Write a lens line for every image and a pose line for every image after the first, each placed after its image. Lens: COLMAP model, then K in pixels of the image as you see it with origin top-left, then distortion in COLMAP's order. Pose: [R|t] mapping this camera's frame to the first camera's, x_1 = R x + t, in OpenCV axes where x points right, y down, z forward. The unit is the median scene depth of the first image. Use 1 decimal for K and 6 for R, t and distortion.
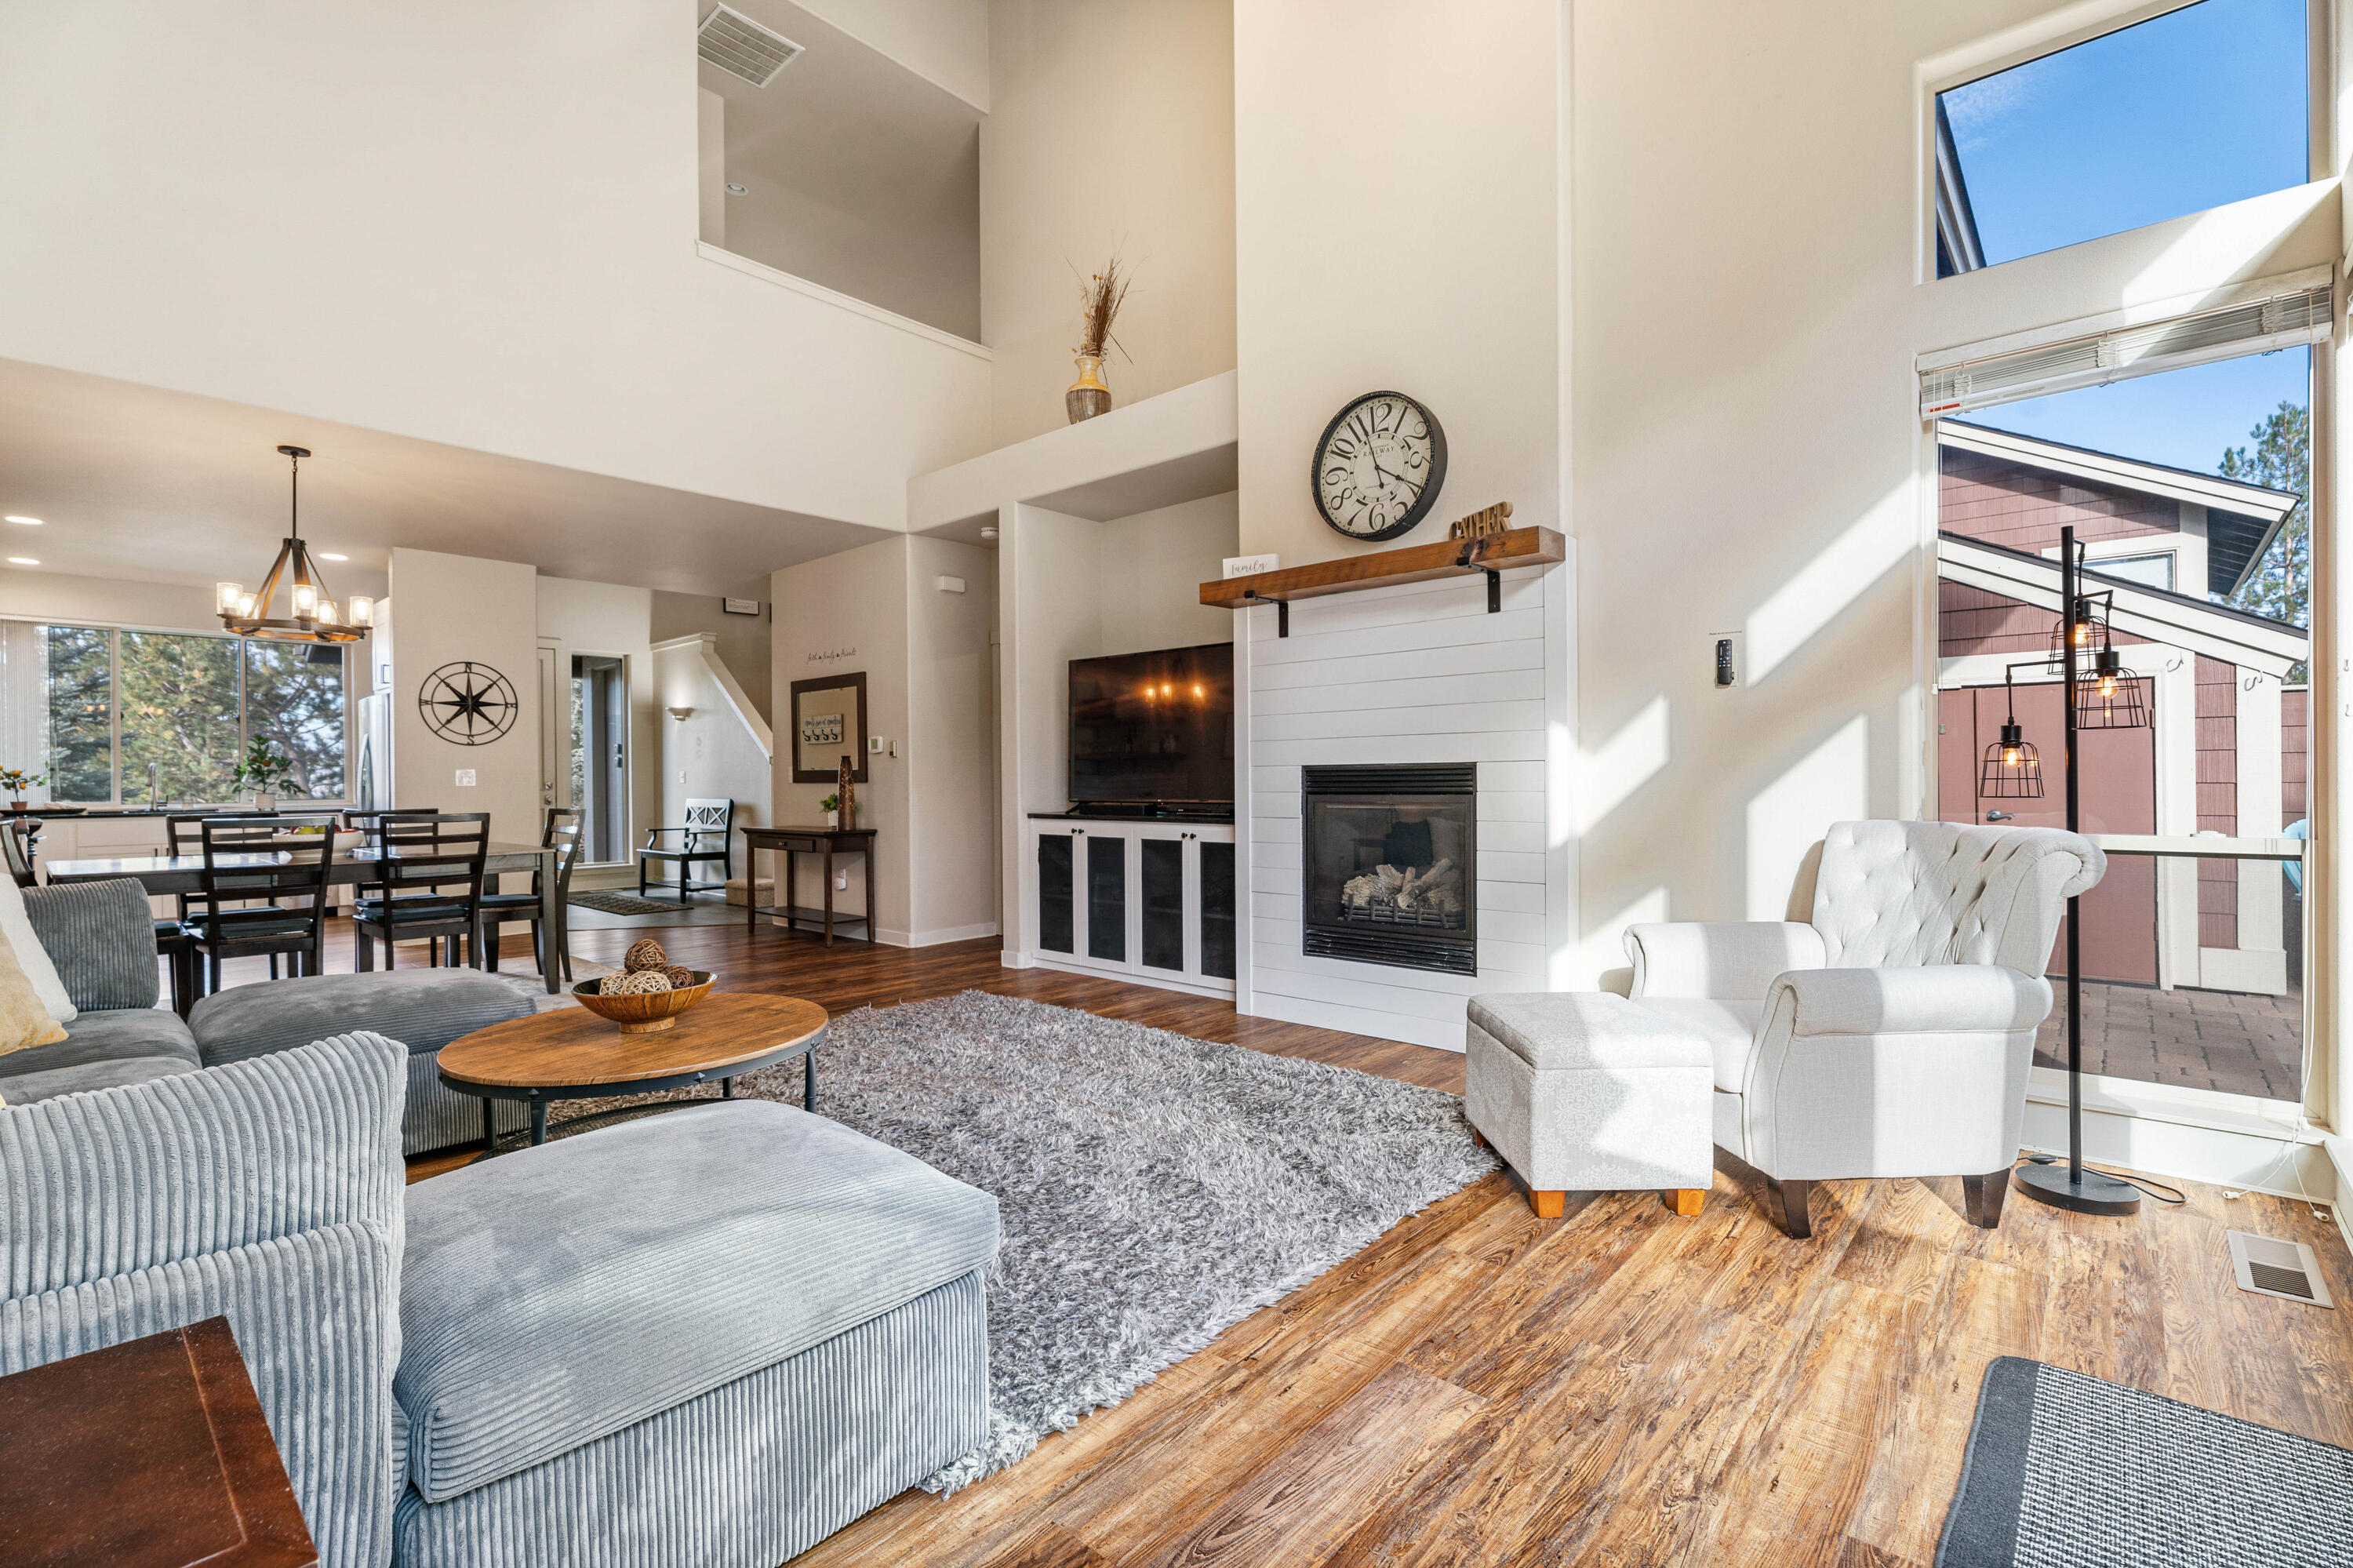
lens RADIAL K [[1062.3, 0, 1182.6], [0, 1062.3, 781.1], [0, 0, 1]] dist [0.002564, -0.000507]
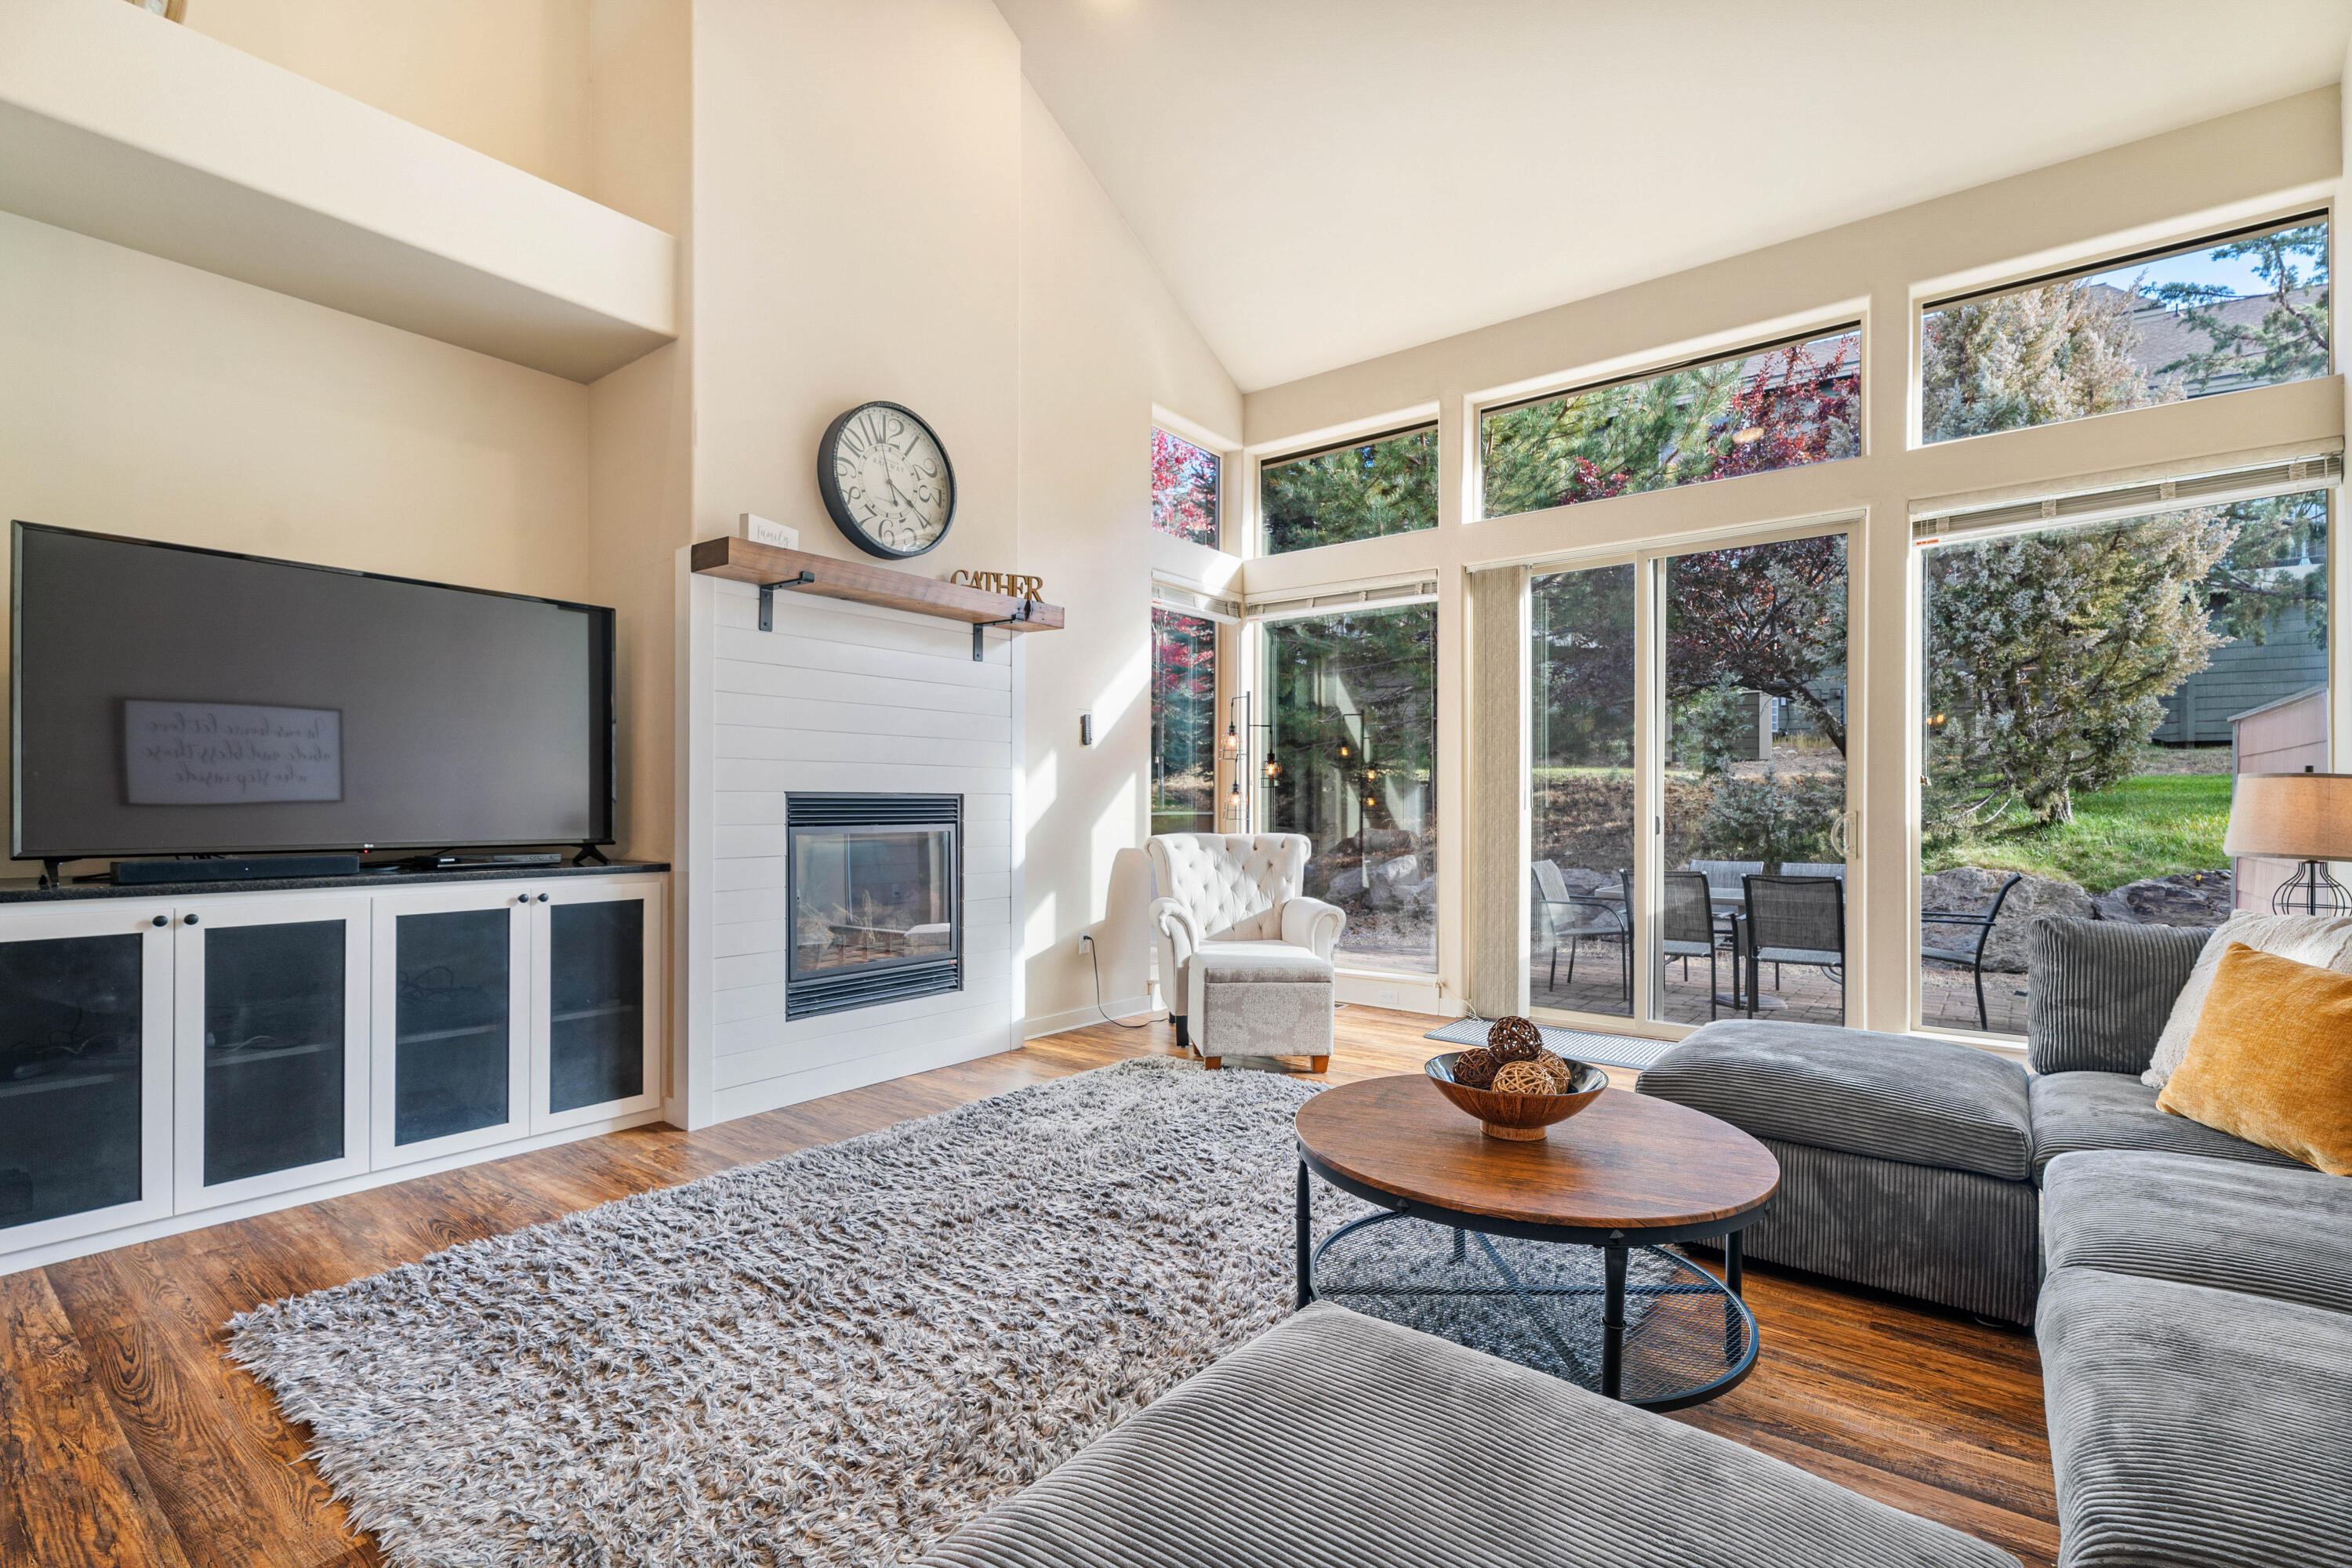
lens RADIAL K [[1061.8, 0, 1190.4], [0, 1061.8, 798.7], [0, 0, 1]] dist [0.002564, -0.000507]
pose [[-0.080005, 0.009630, 0.996748, -0.721610], [0.001449, 0.999953, -0.009545, -0.001124], [-0.996793, 0.000681, -0.080015, 0.739304]]
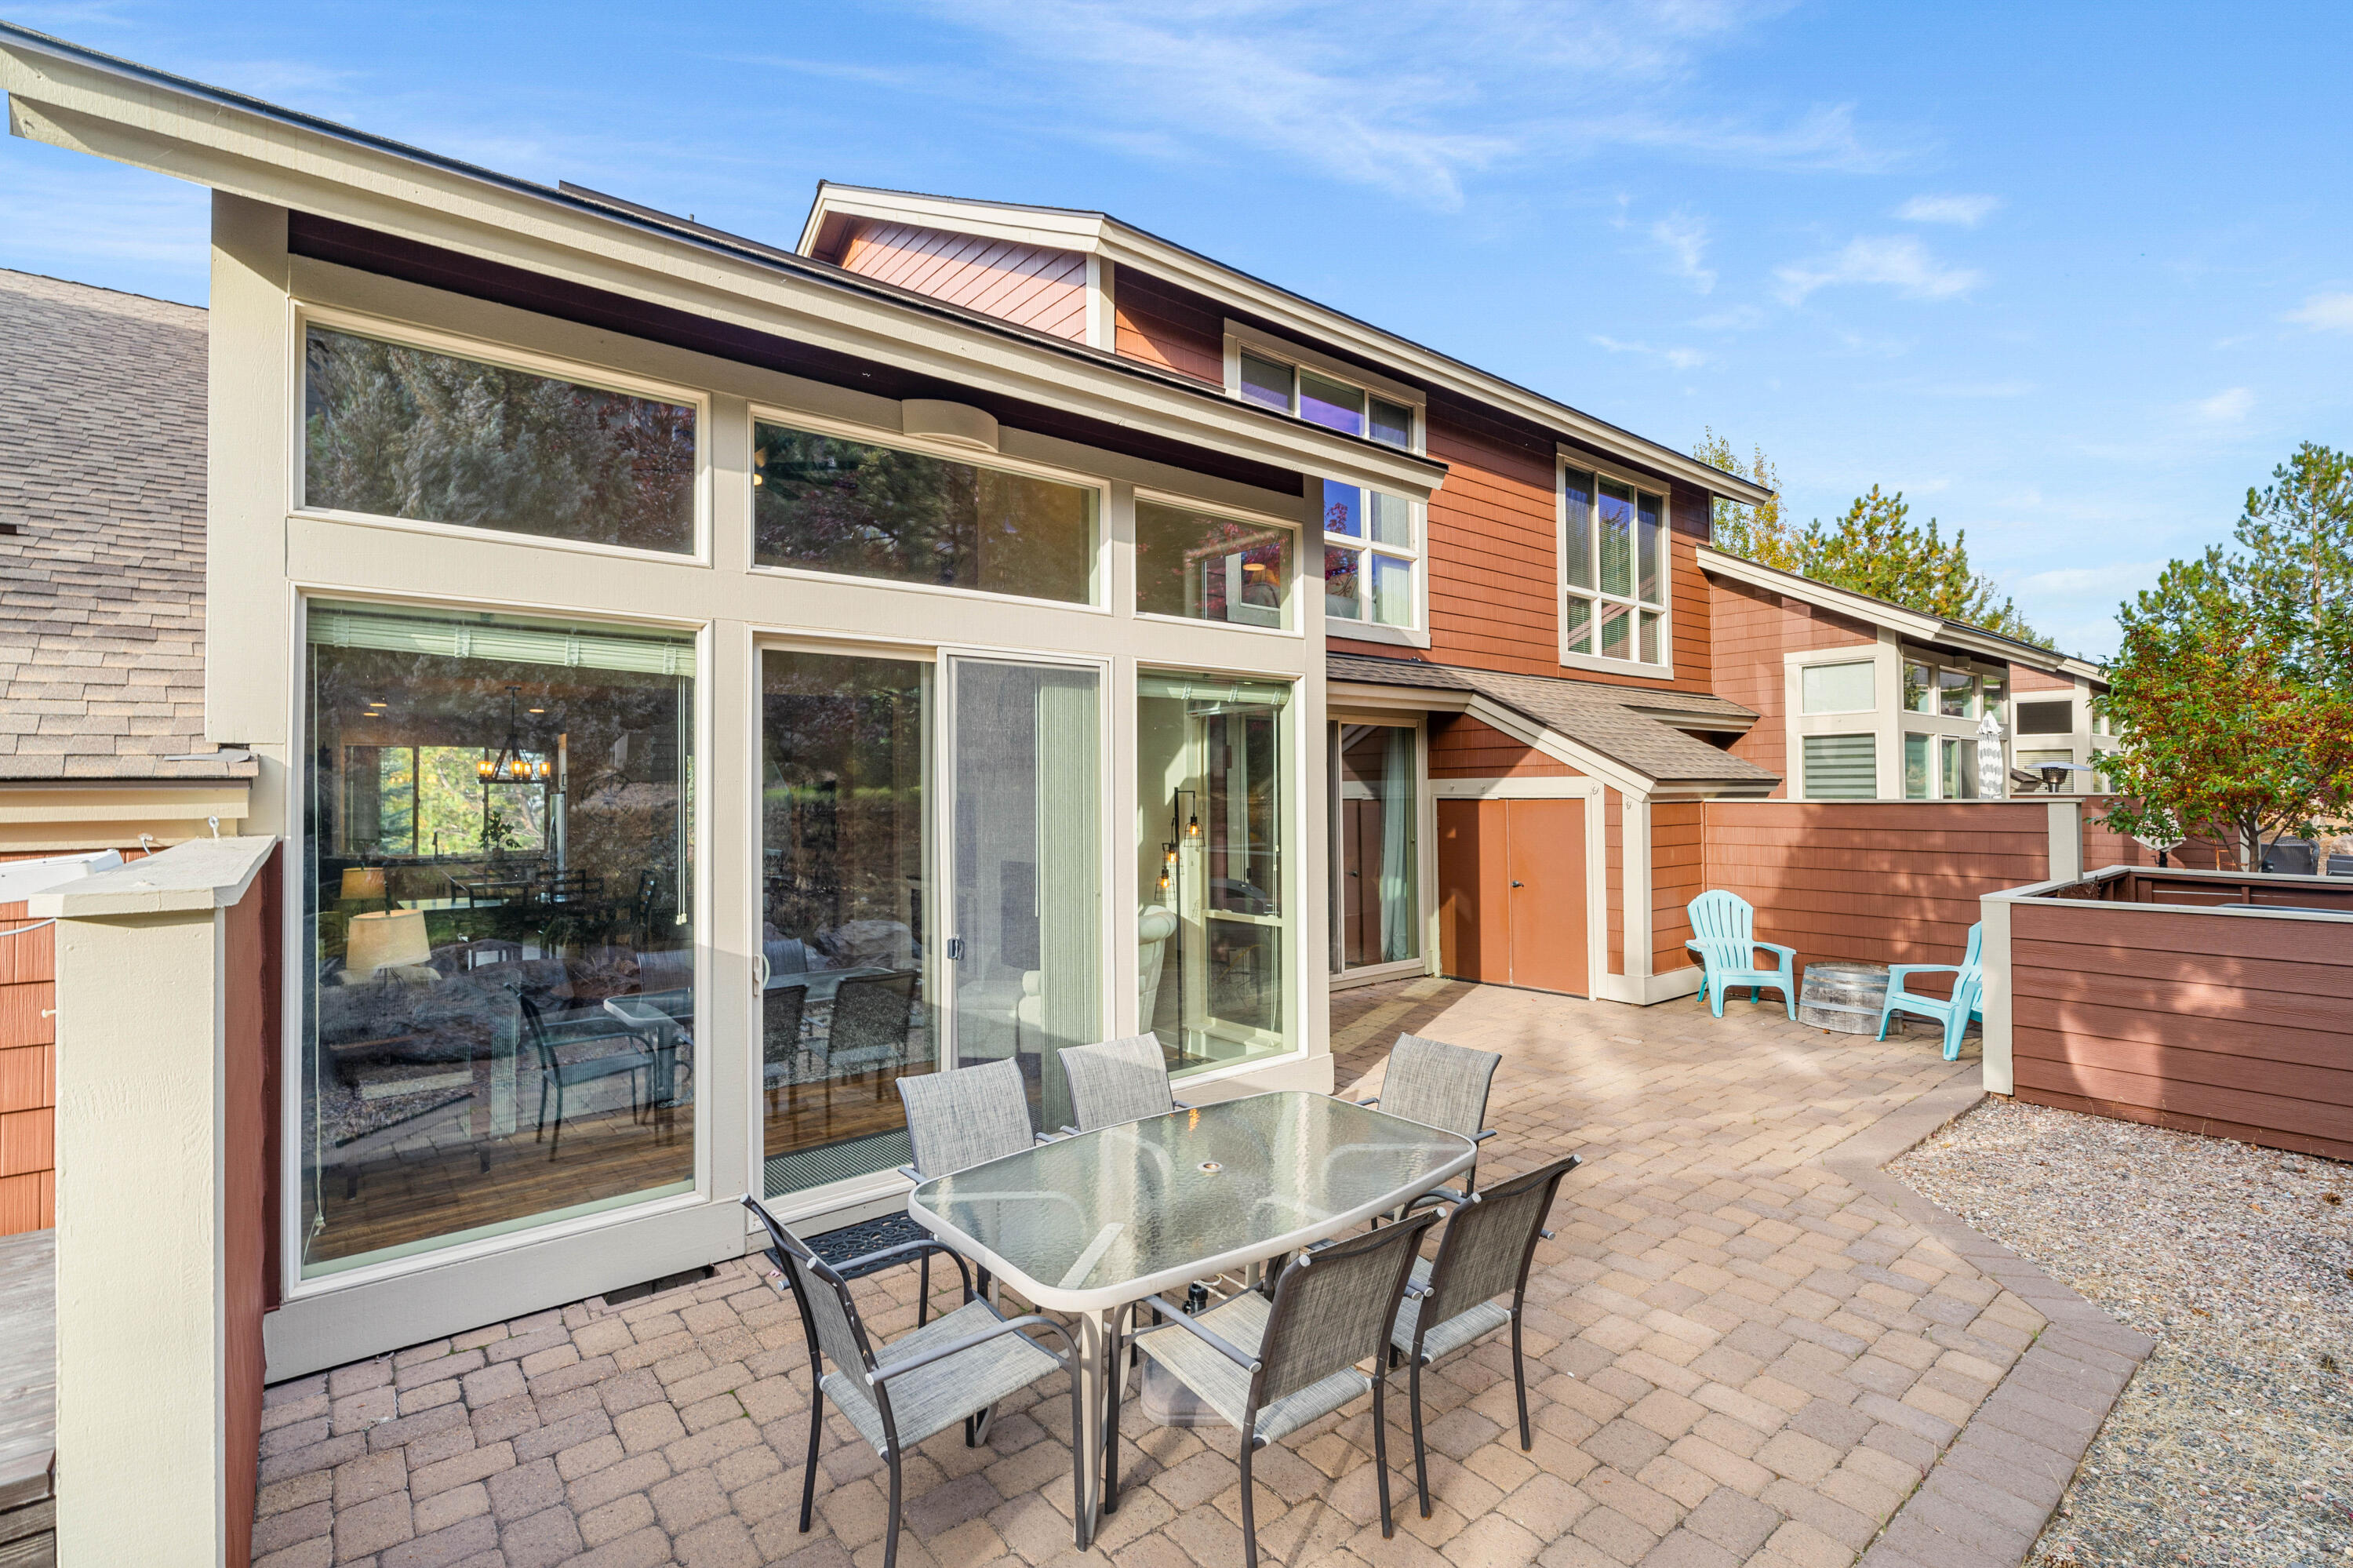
lens RADIAL K [[1062.3, 0, 1163.4], [0, 1062.3, 781.1], [0, 0, 1]] dist [0.002564, -0.000507]
pose [[0.987910, -0.002455, -0.155011, 0.734913], [0.000320, 0.999905, -0.013792, -0.137013], [0.155030, 0.013576, 0.987816, -0.838779]]
